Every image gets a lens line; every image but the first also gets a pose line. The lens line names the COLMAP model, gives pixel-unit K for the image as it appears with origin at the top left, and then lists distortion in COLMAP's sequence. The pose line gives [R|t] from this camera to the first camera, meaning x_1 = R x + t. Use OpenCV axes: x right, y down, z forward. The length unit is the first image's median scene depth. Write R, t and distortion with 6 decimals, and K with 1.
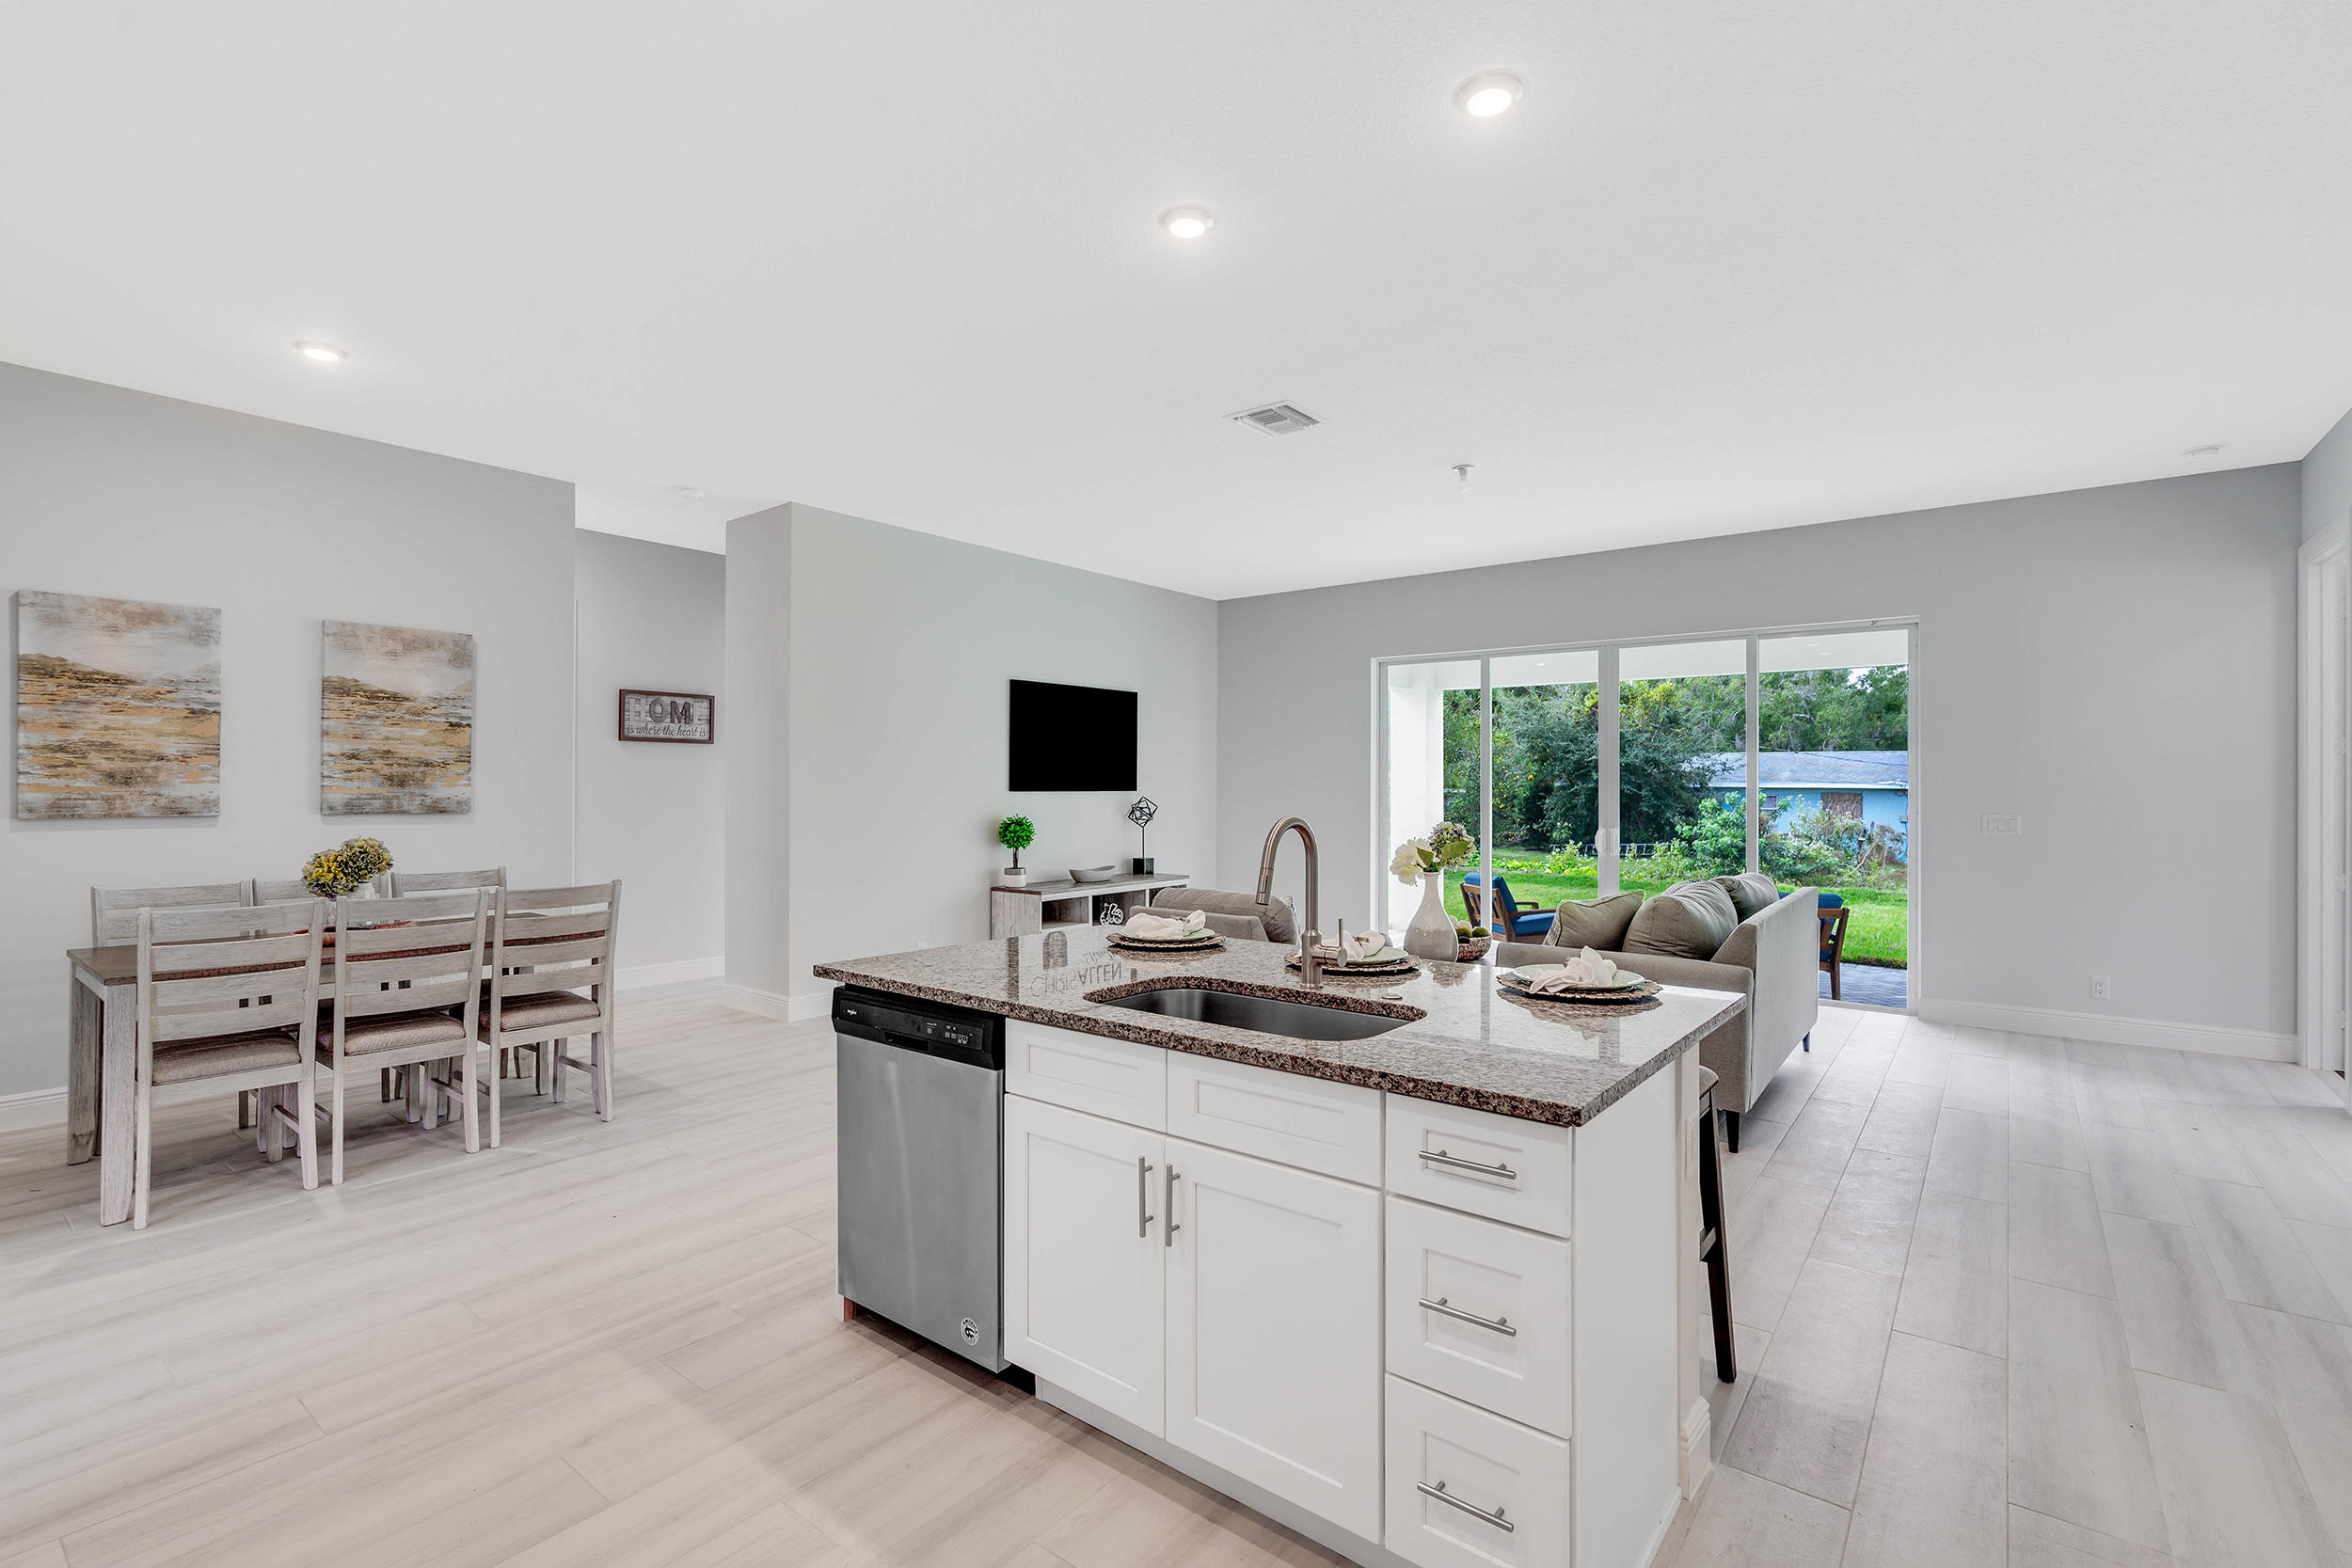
lens RADIAL K [[1091.6, 0, 1176.0], [0, 1091.6, 784.0], [0, 0, 1]] dist [-0.002767, -0.000629]
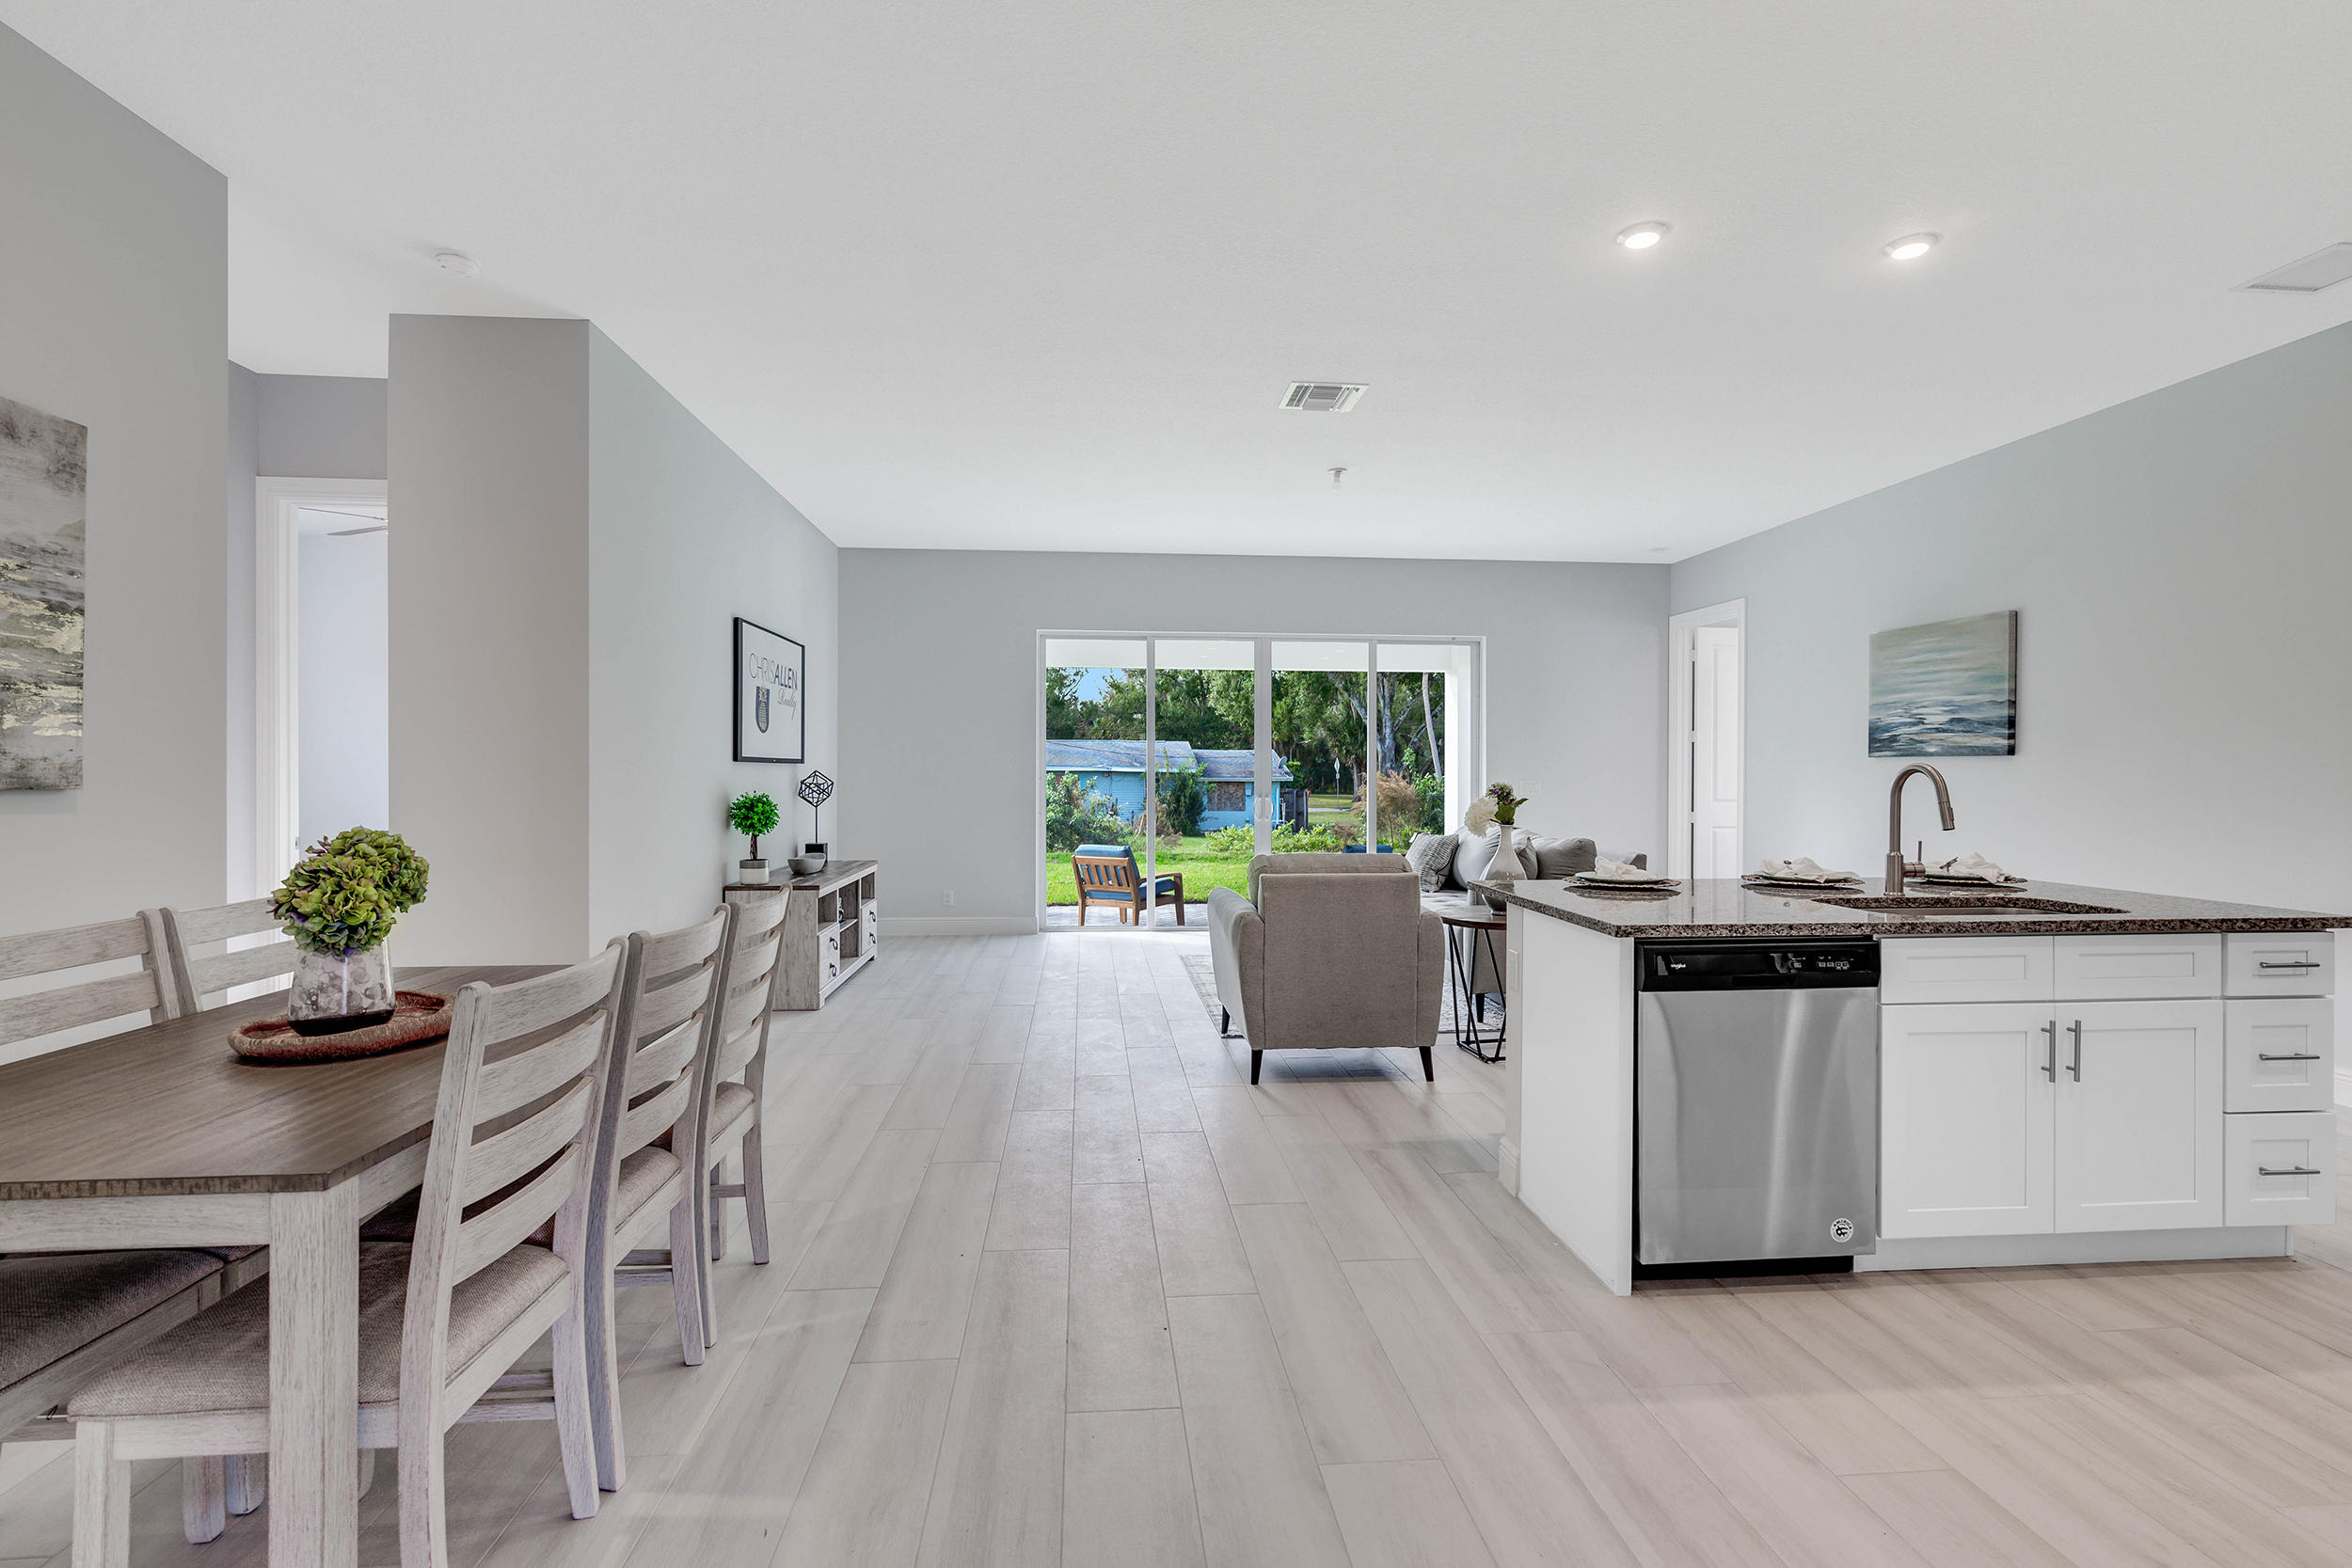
lens RADIAL K [[1094.6, 0, 1215.1], [0, 1094.6, 779.6], [0, 0, 1]] dist [0.000650, 0.000178]
pose [[0.717418, -0.004976, 0.696626, -0.788440], [-0.001227, 0.999964, 0.008408, 0.021862], [-0.696642, -0.006887, 0.717386, 0.364465]]
